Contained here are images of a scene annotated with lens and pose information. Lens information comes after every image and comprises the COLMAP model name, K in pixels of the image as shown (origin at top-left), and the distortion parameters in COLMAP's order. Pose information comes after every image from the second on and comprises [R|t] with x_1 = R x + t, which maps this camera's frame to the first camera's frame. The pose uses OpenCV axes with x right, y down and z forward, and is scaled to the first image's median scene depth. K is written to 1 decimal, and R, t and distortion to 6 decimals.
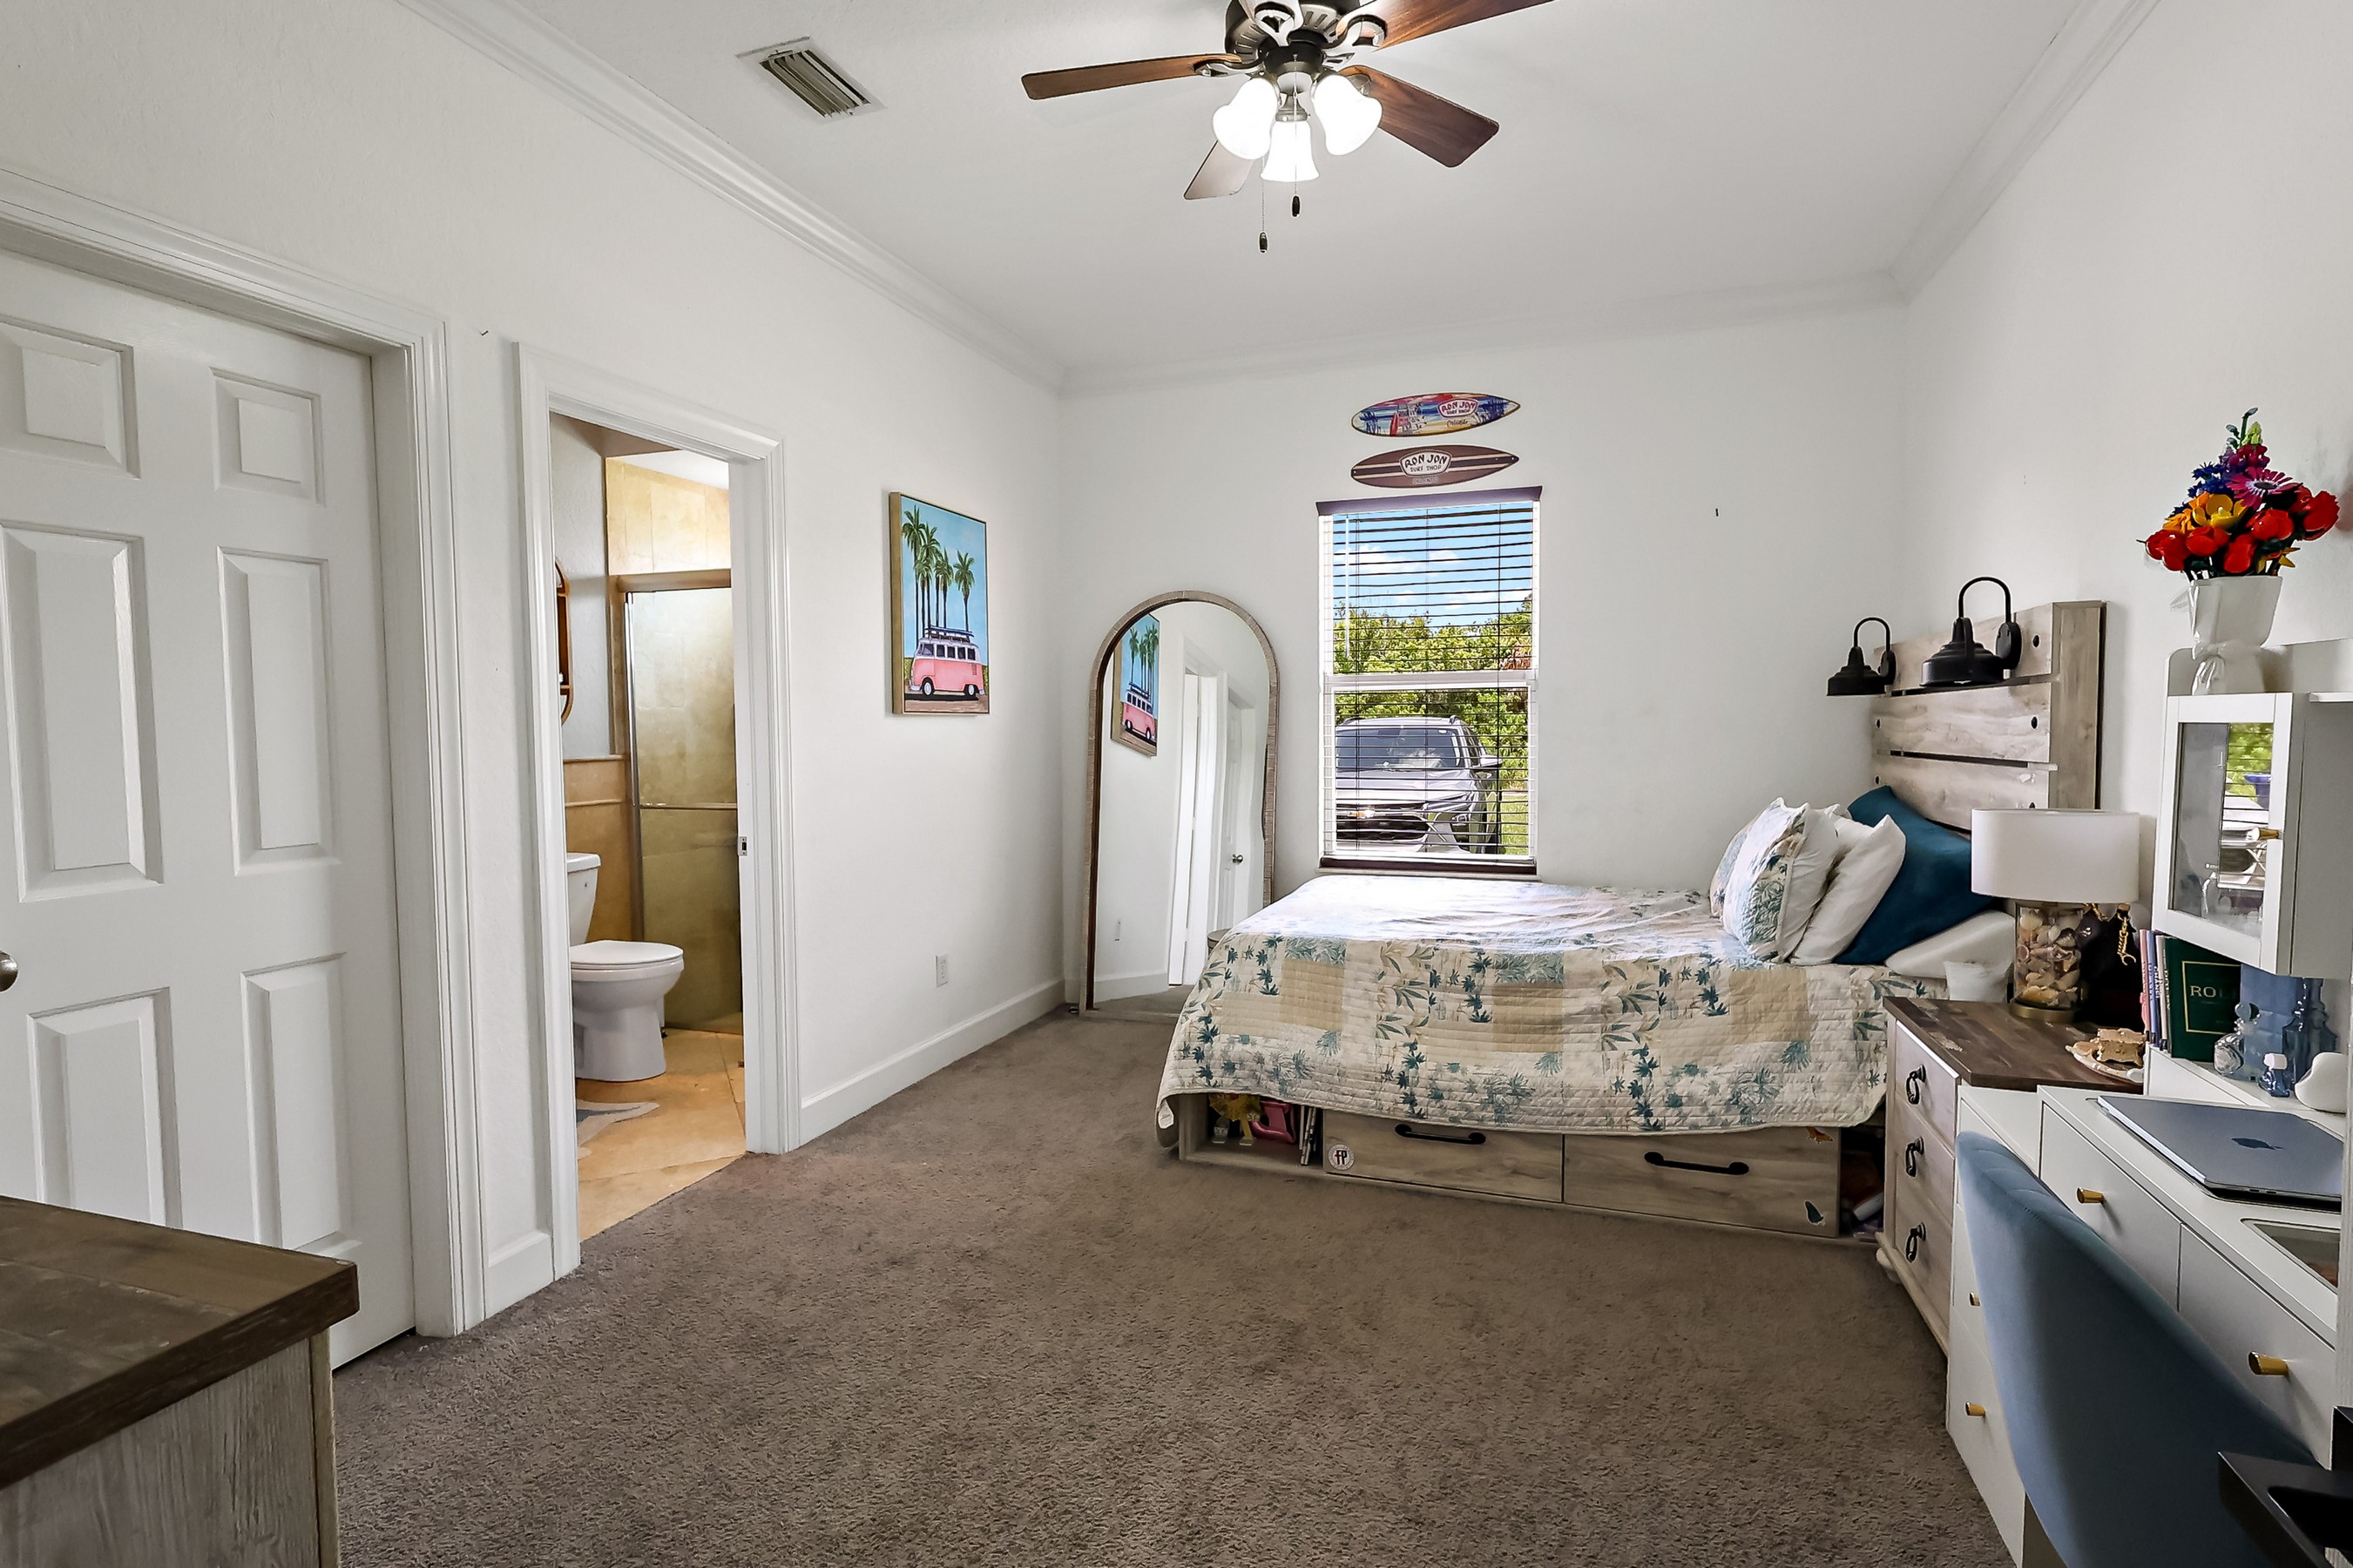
lens RADIAL K [[1136.6, 0, 1195.7], [0, 1136.6, 780.0], [0, 0, 1]] dist [0.002779, 0.001332]
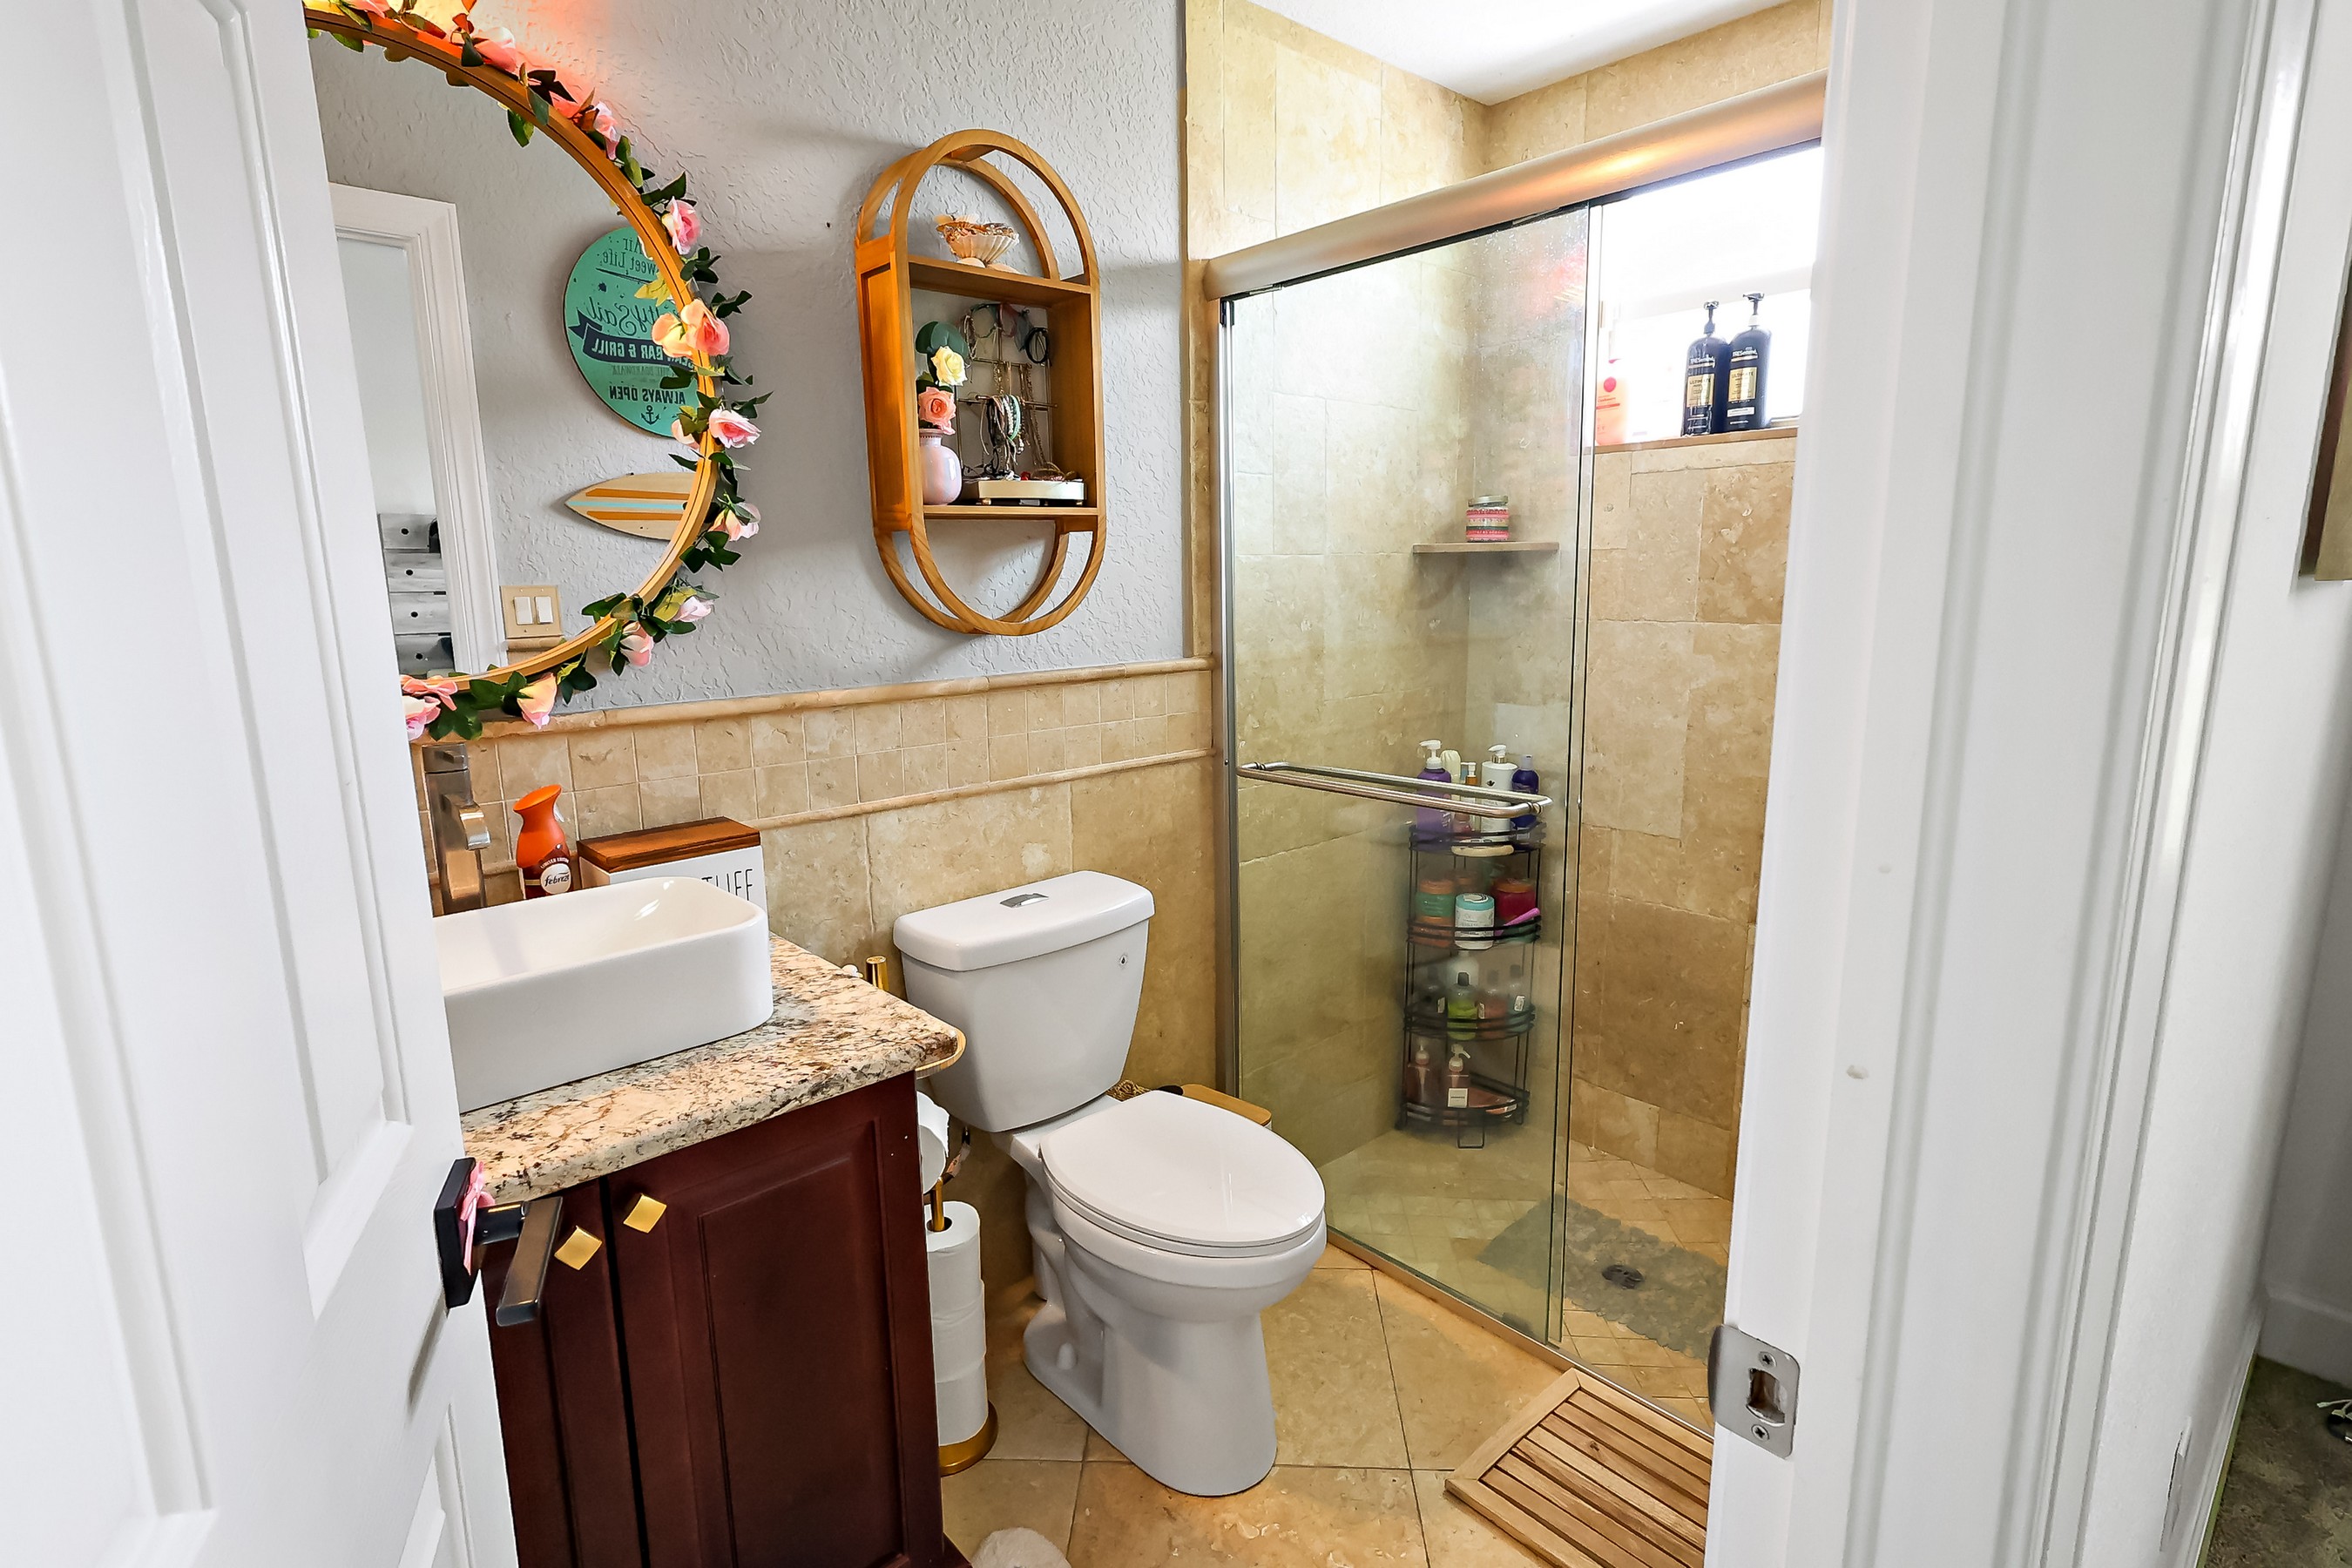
lens RADIAL K [[1136.2, 0, 1164.9], [0, 1136.2, 788.4], [0, 0, 1]] dist [0.002779, 0.001332]
pose [[0.864041, 0.085324, -0.496139, -0.276485], [-0.014806, 0.989413, 0.144371, -0.036325], [0.503204, -0.117397, 0.856156, 0.573819]]
